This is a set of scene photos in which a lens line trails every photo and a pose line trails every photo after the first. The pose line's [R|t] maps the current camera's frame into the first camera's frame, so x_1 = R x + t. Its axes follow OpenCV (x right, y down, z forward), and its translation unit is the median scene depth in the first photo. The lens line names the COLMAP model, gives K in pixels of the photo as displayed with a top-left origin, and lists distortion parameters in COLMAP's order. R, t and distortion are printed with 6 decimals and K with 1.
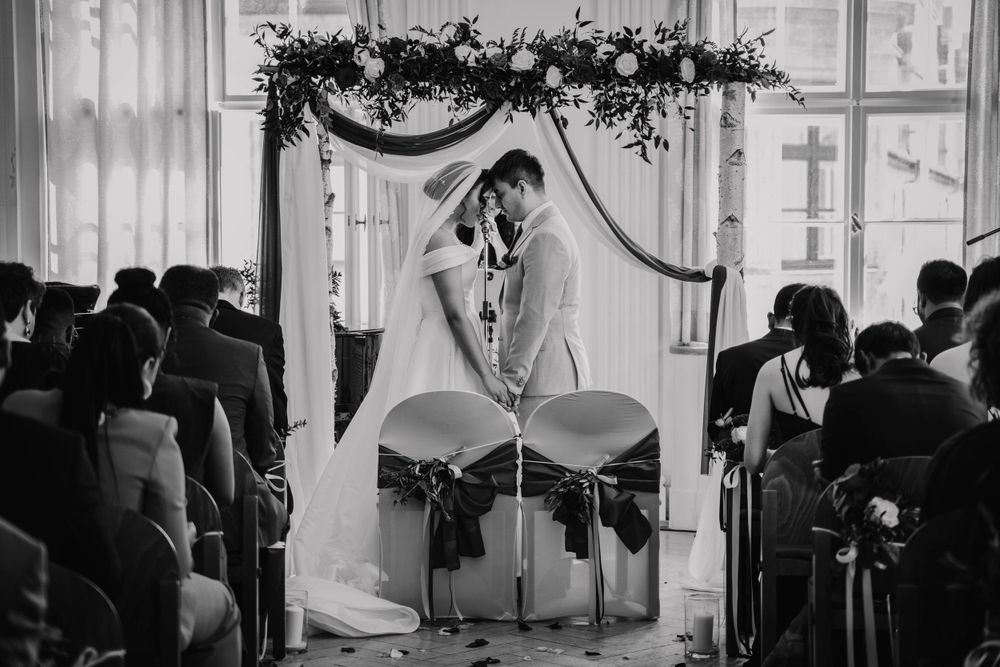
lens RADIAL K [[2169.8, 0, 500.0], [0, 2169.8, 333.5], [0, 0, 1]] dist [0.427494, -0.184350]
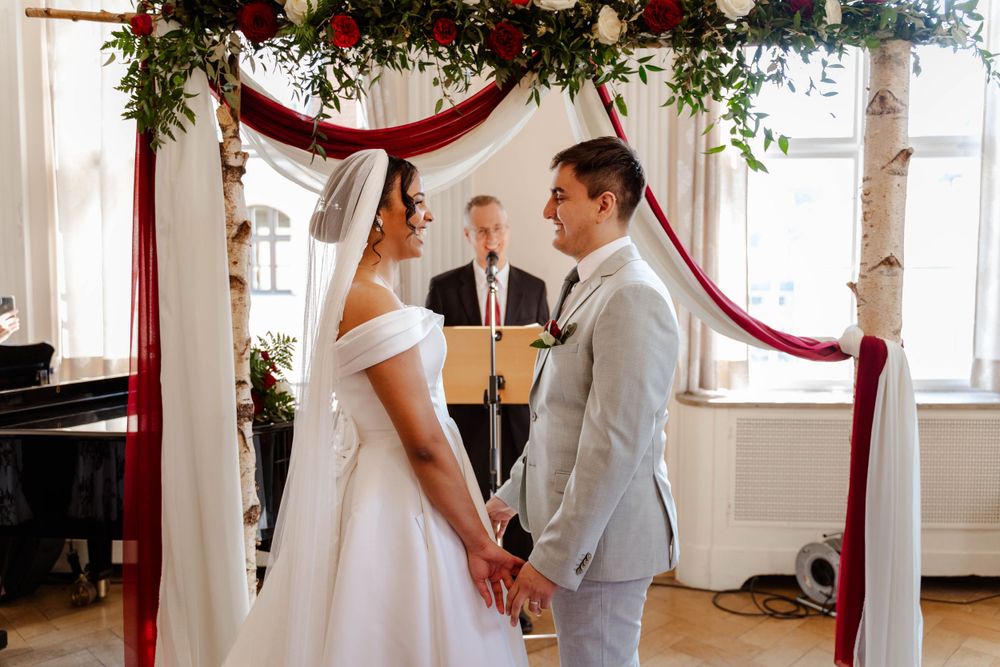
lens RADIAL K [[811.7, 0, 487.4], [0, 811.7, 334.6], [0, 0, 1]] dist [-0.000113, 0.002020]
pose [[0.999989, -0.003027, -0.003694, -0.008136], [0.003137, 0.999539, 0.030197, -0.039182], [0.003601, -0.030208, 0.999537, 0.770067]]
